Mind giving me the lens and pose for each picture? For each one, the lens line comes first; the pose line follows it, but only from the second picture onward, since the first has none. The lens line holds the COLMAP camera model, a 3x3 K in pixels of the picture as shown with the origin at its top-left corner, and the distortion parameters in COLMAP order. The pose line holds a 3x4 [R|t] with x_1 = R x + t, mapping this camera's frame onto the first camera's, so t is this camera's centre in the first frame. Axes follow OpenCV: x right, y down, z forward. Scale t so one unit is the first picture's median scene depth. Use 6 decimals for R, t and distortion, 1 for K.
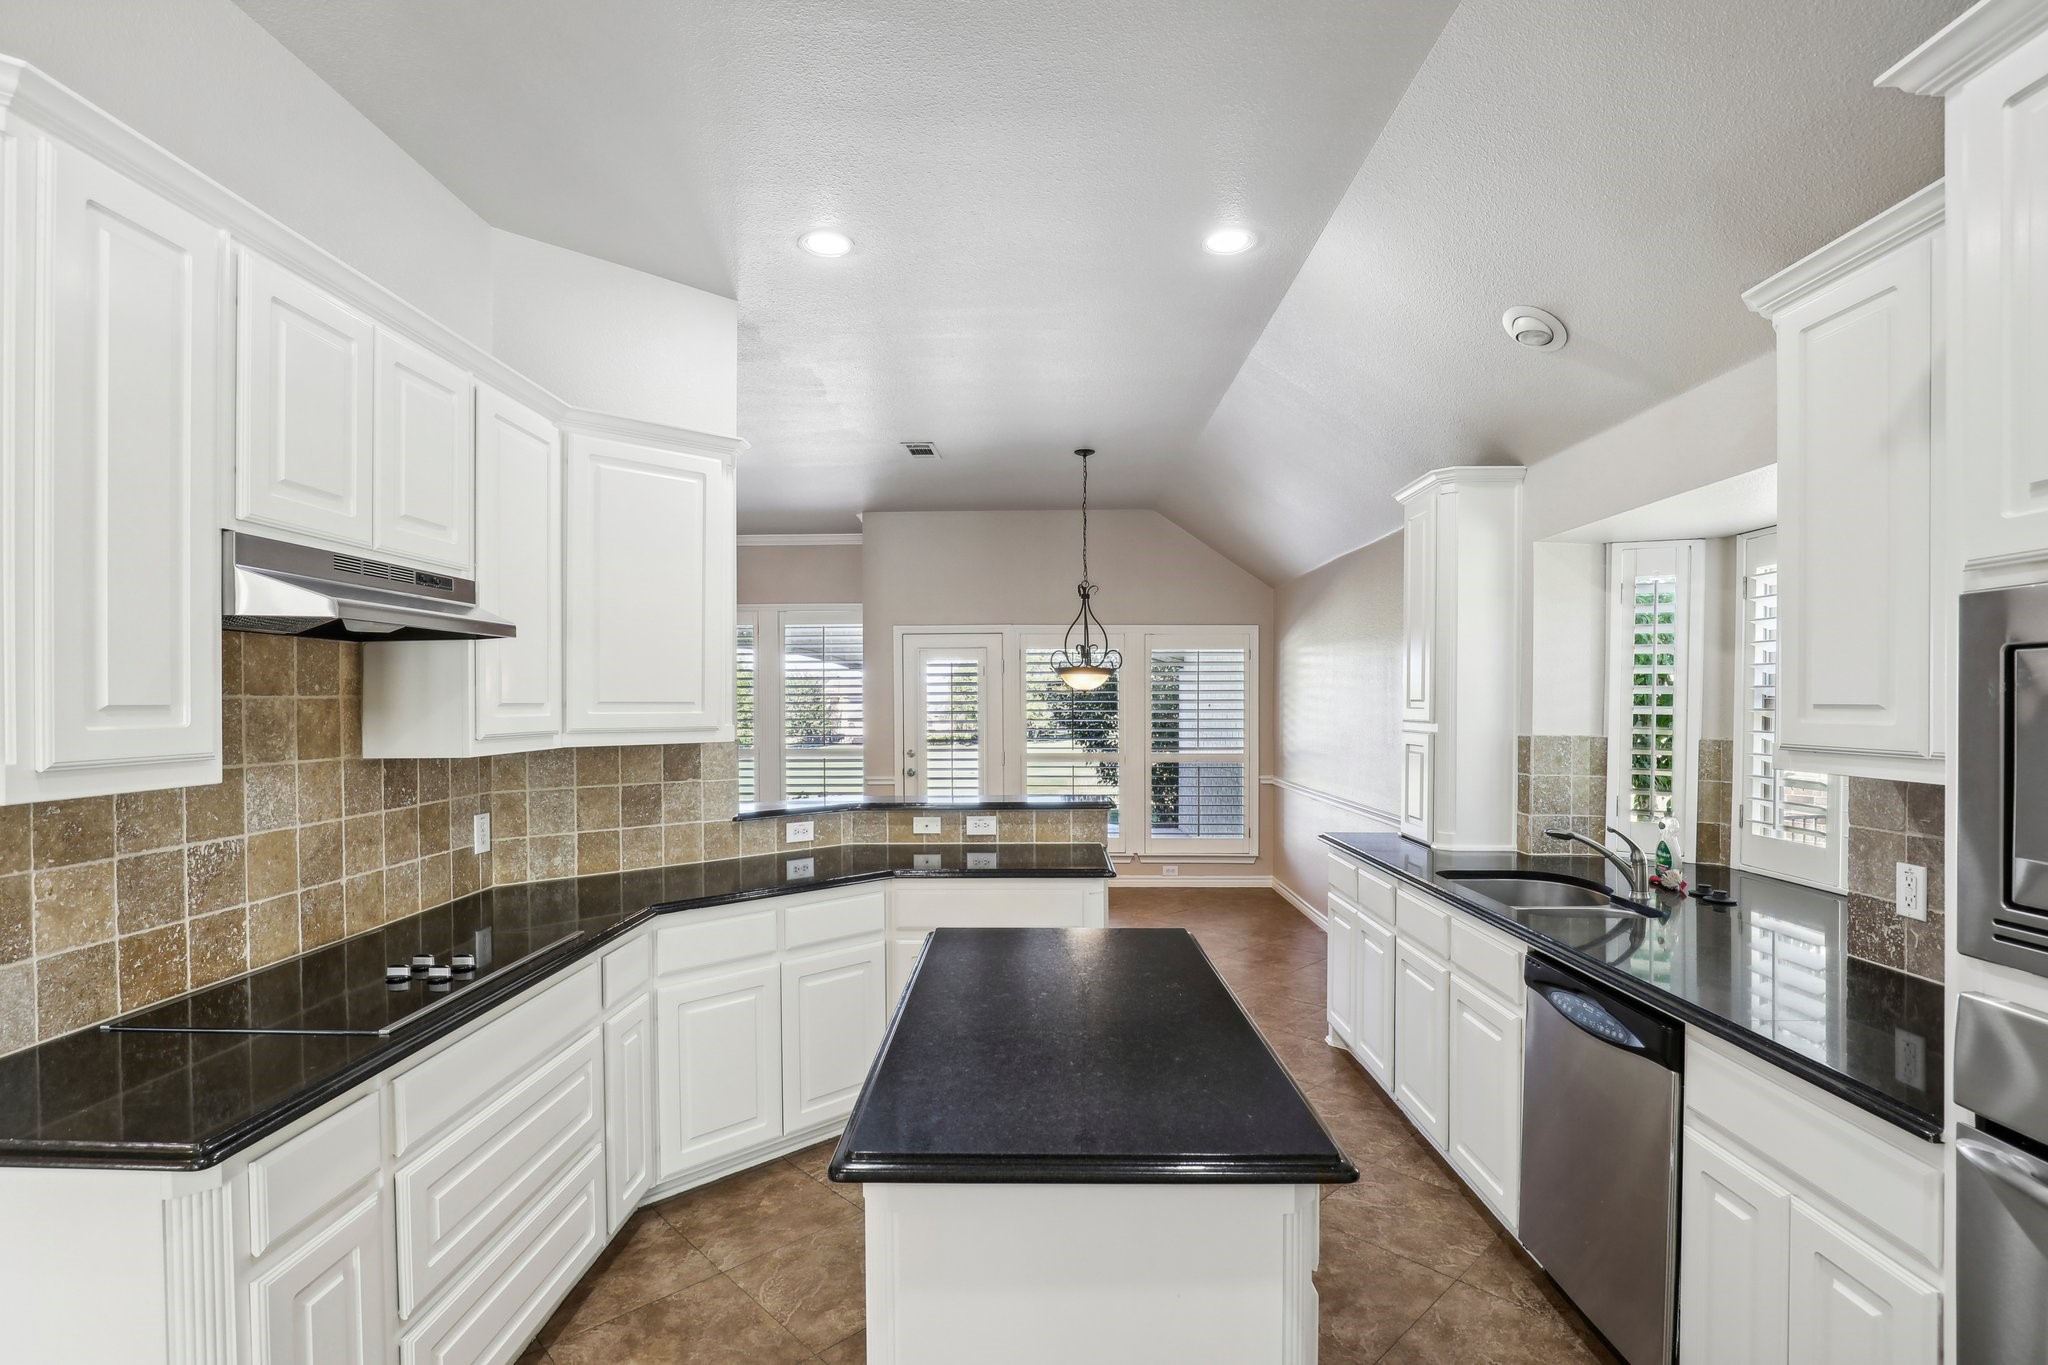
lens RADIAL K [[956.5, 0, 1025.8], [0, 956.5, 711.5], [0, 0, 1]] dist [-0.027110, 0.003947]
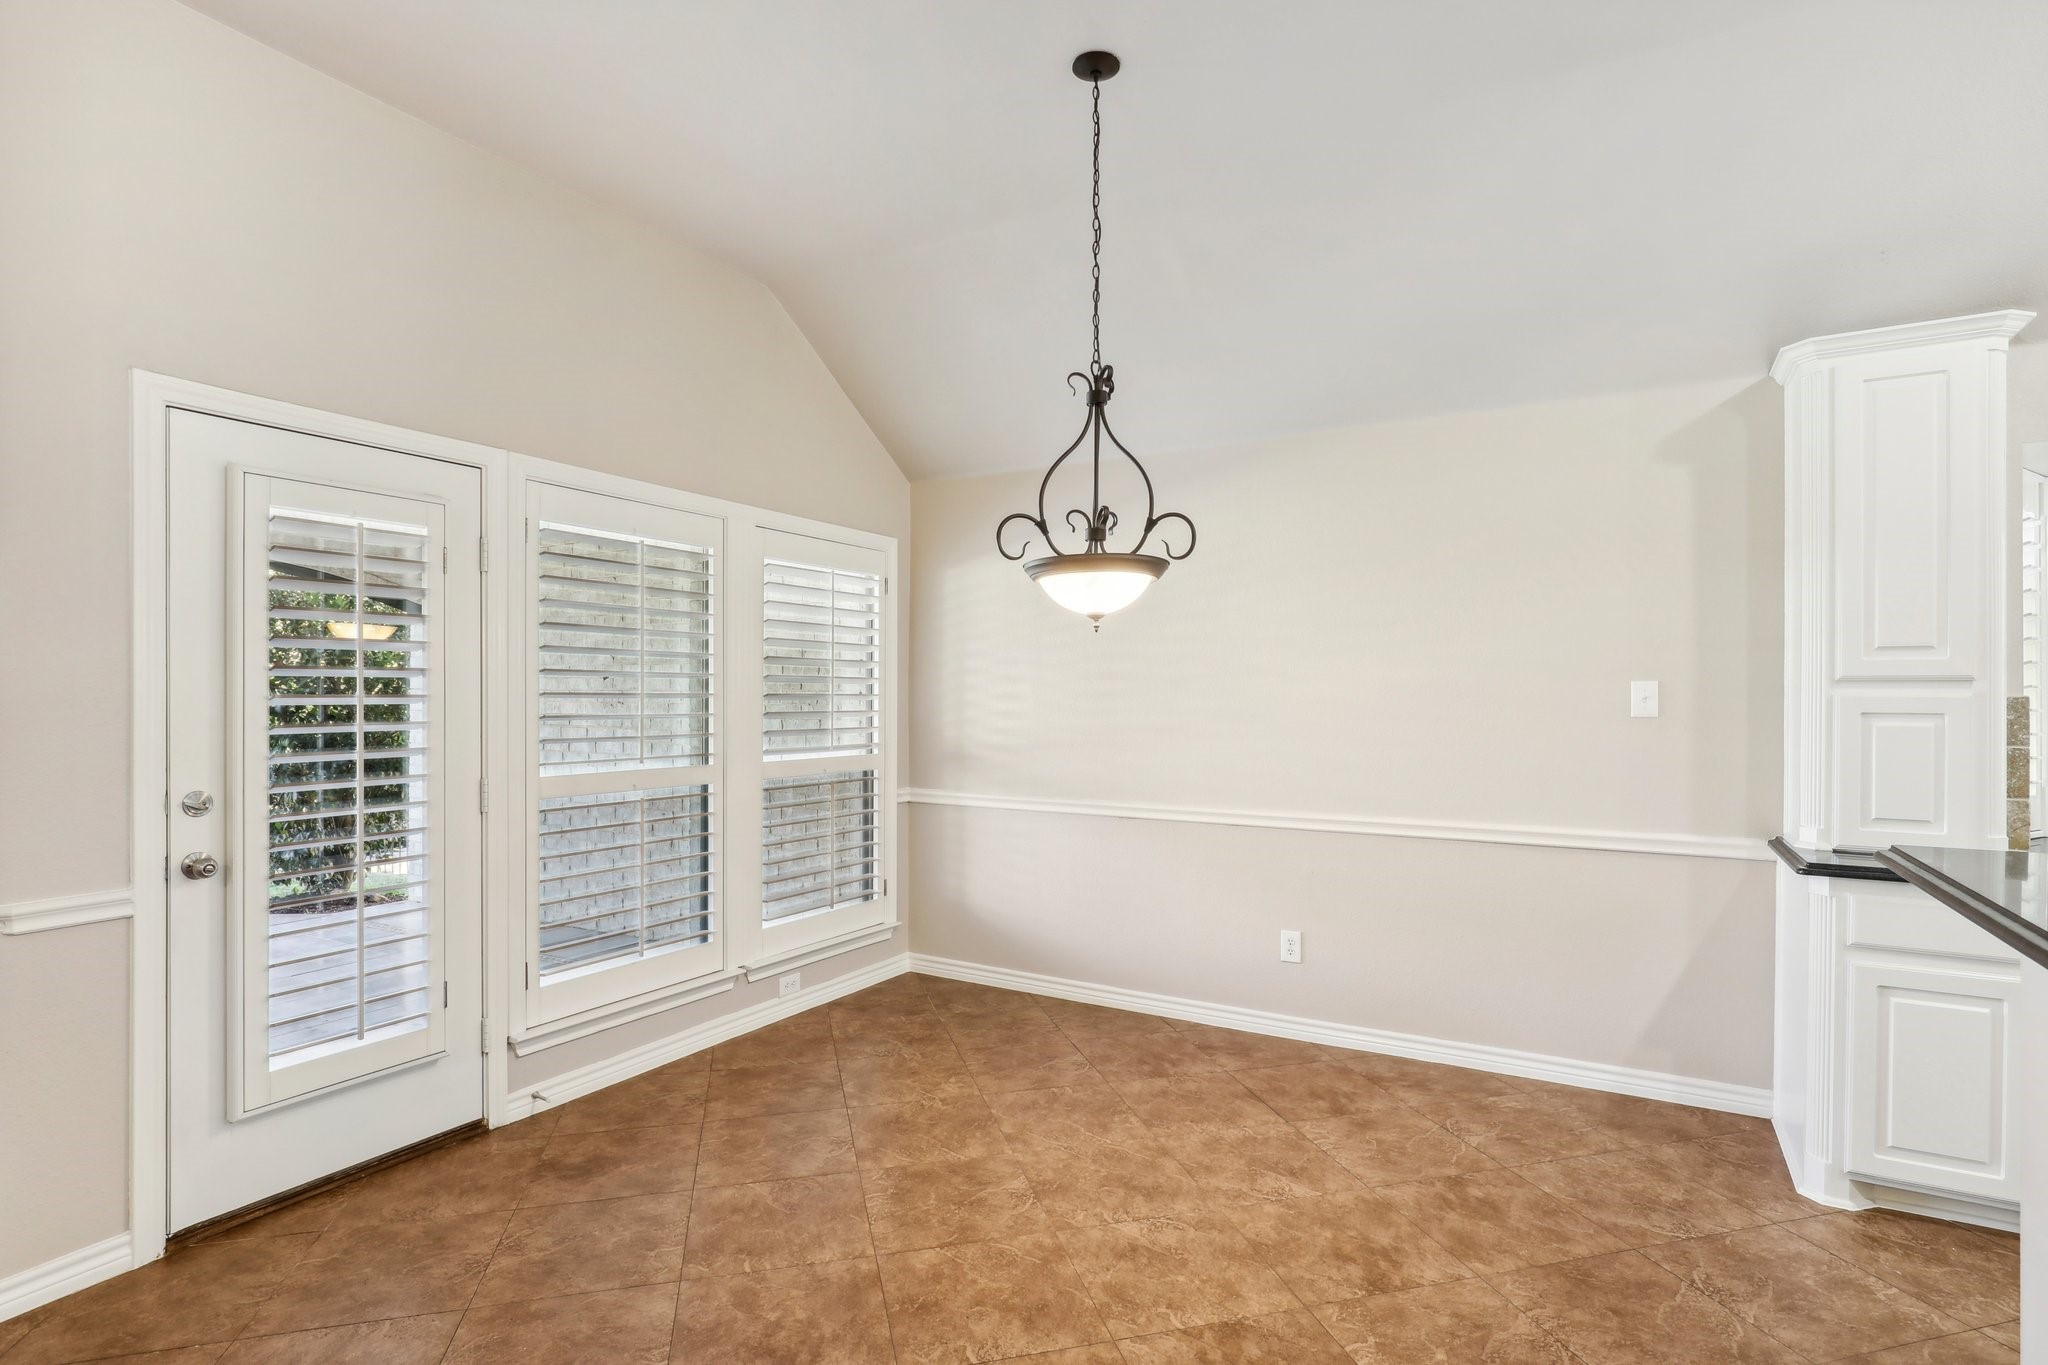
lens RADIAL K [[1016.8, 0, 1019.5], [0, 1016.8, 683.3], [0, 0, 1]] dist [-0.027790, -0.000681]
pose [[0.503411, 0.012251, 0.863960, -0.687784], [0.007216, 0.999805, -0.018382, 0.032327], [-0.864017, 0.015488, 0.503225, 1.576725]]
